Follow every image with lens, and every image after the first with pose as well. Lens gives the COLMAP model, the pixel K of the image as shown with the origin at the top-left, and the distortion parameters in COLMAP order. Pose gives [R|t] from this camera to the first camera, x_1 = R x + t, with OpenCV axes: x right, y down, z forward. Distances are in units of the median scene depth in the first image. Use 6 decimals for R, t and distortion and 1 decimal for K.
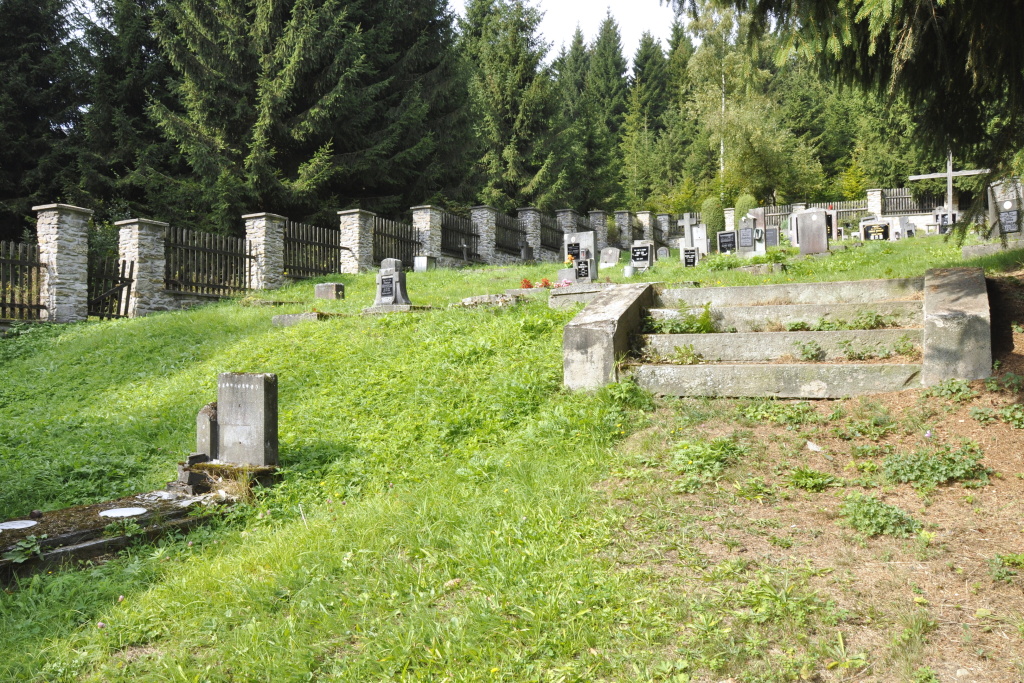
lens RADIAL K [[827.7, 0, 505.2], [0, 827.7, 364.5], [0, 0, 1]] dist [-0.151901, 0.128522]
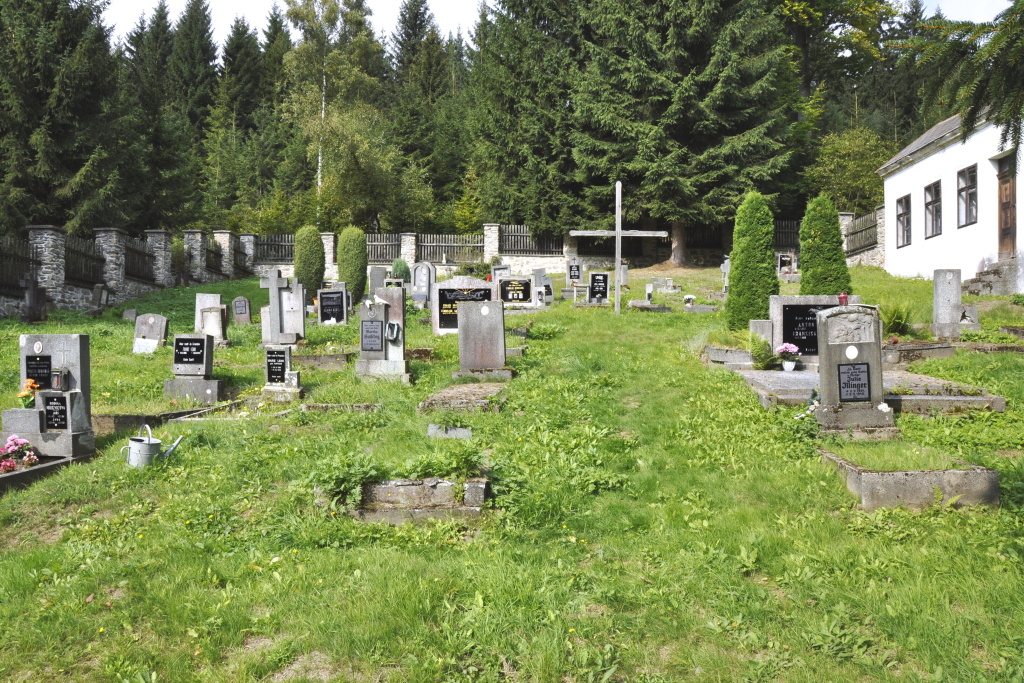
lens RADIAL K [[827.7, 0, 505.2], [0, 827.7, 364.5], [0, 0, 1]] dist [-0.151901, 0.128522]
pose [[0.881873, 0.005987, 0.471448, 0.037132], [-0.004283, 0.999980, -0.004687, -0.050097], [-0.471467, 0.002114, 0.881881, 0.160649]]
